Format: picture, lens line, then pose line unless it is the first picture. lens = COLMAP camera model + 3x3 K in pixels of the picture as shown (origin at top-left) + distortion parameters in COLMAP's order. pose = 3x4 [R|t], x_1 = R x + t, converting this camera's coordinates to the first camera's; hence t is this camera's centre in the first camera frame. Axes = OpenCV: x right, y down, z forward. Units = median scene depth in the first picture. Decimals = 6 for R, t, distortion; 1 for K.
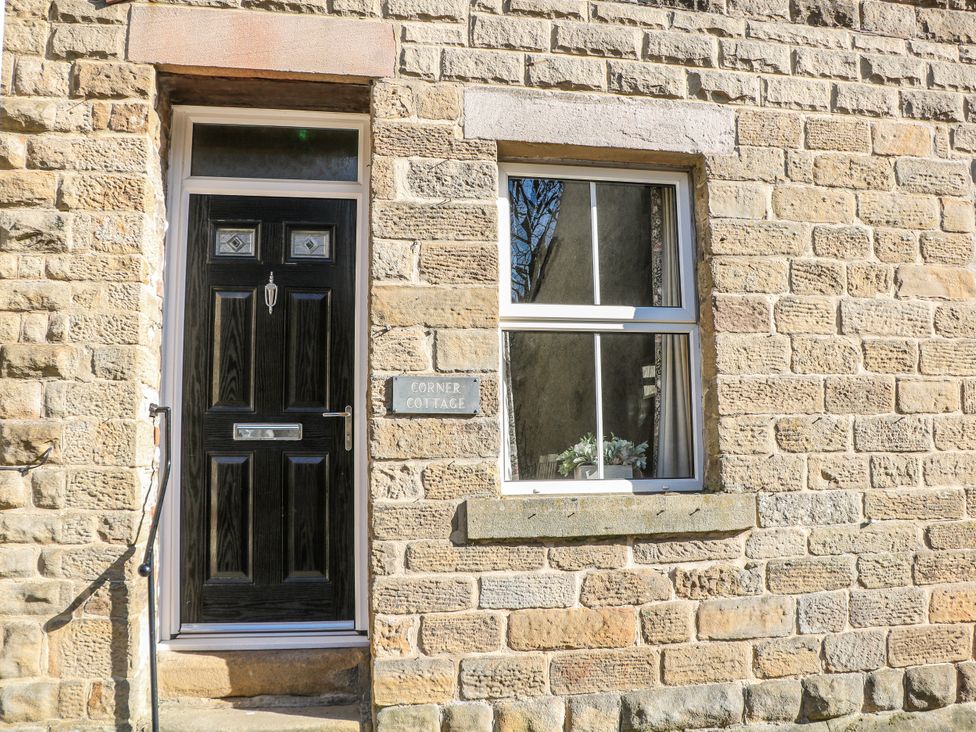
lens RADIAL K [[903.4, 0, 489.3], [0, 903.4, 376.6], [0, 0, 1]] dist [-0.183685, 0.165186]
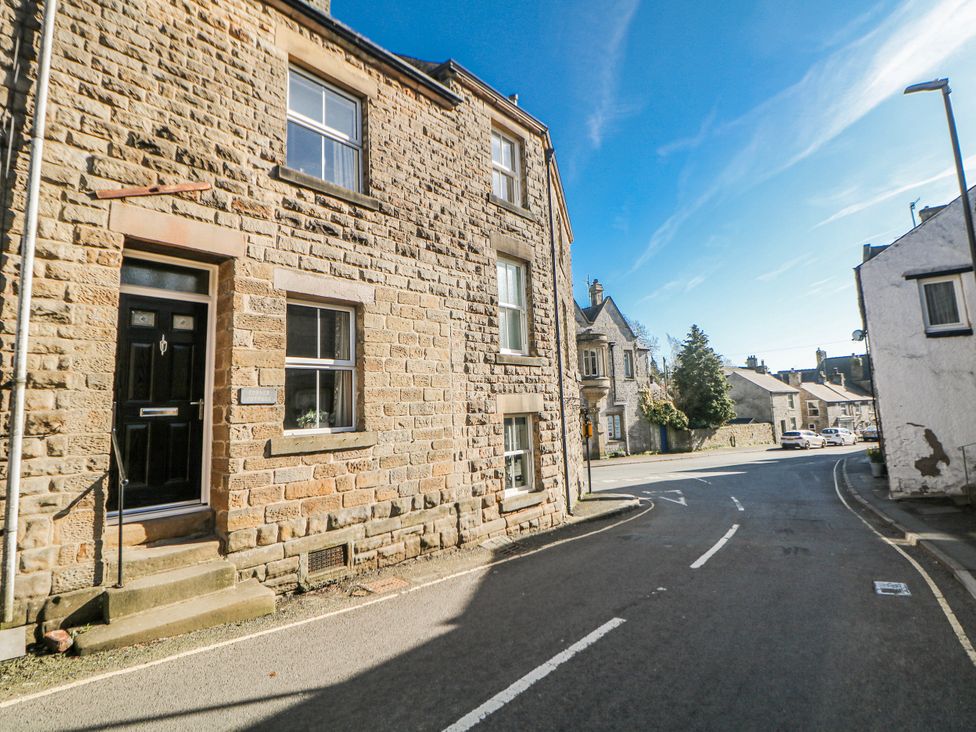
lens RADIAL K [[509.6, 0, 491.2], [0, 509.6, 346.5], [0, 0, 1]] dist [0.000882, -0.000841]
pose [[0.781528, 0.058801, 0.621093, -0.414823], [-0.037564, 0.998177, -0.047234, -0.067695], [-0.622739, 0.013584, 0.782312, -0.441590]]
